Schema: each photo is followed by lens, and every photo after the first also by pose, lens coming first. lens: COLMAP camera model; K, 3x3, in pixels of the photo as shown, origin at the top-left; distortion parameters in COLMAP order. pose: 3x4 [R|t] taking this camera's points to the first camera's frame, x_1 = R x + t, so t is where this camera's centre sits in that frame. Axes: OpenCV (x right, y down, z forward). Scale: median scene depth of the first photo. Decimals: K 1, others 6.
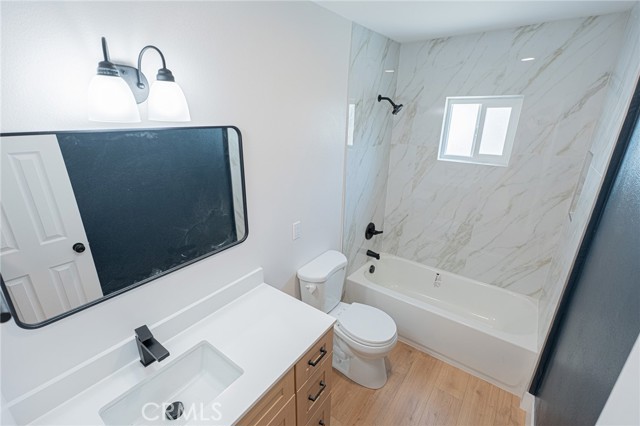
lens RADIAL K [[288.9, 0, 317.4], [0, 288.9, 214.5], [0, 0, 1]] dist [-0.001804, -0.001641]
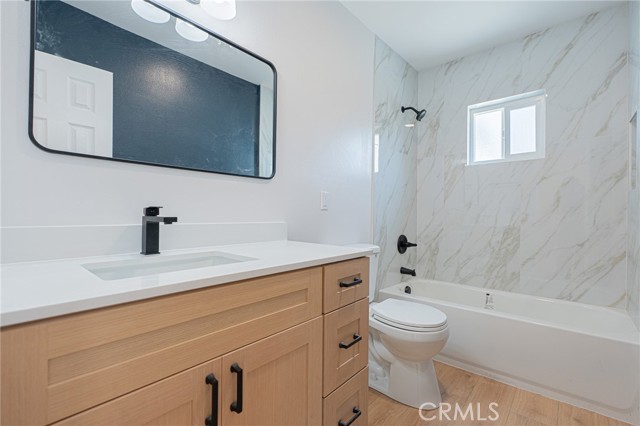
lens RADIAL K [[288.9, 0, 317.4], [0, 288.9, 214.5], [0, 0, 1]] dist [-0.001804, -0.001641]
pose [[0.996853, -0.000877, -0.079263, -0.016462], [-0.026135, 0.940393, -0.339085, 0.338126], [0.074835, 0.340089, 0.937411, 0.104746]]
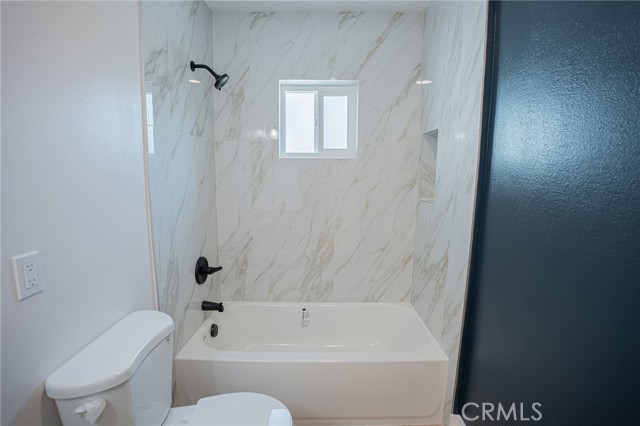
lens RADIAL K [[298.3, 0, 323.9], [0, 298.3, 213.2], [0, 0, 1]] dist [-0.081410, 0.026227]
pose [[0.793722, -0.087346, 0.601977, 0.020971], [0.202931, 0.970964, -0.126684, 0.084522], [-0.573432, 0.222711, 0.788400, 0.364597]]
